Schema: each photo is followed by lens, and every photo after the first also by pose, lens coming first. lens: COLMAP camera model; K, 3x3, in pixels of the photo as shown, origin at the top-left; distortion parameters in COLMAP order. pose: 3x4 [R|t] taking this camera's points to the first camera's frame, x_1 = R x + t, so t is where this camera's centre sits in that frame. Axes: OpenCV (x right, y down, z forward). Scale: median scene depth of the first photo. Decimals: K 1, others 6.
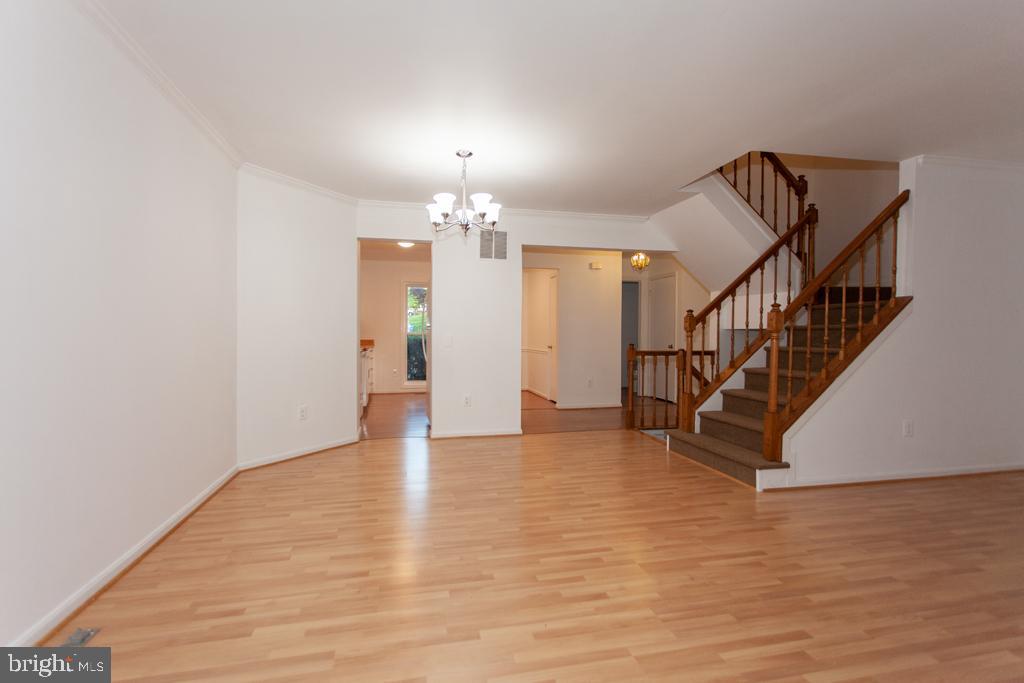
lens RADIAL K [[480.5, 0, 507.1], [0, 480.5, 343.2], [0, 0, 1]] dist [0.004135, -0.000100]
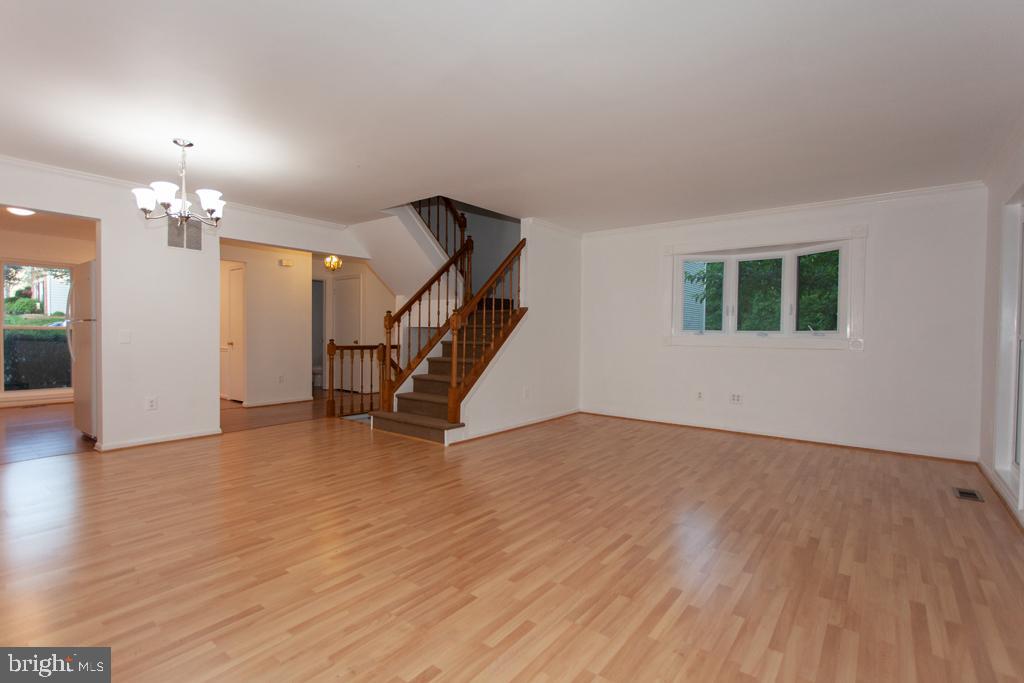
lens RADIAL K [[480.5, 0, 507.1], [0, 480.5, 343.2], [0, 0, 1]] dist [0.004135, -0.000100]
pose [[0.773959, -0.009736, 0.633161, -0.157047], [0.005292, 0.999946, 0.008907, 0.002796], [-0.633214, -0.003542, 0.773969, -0.127793]]
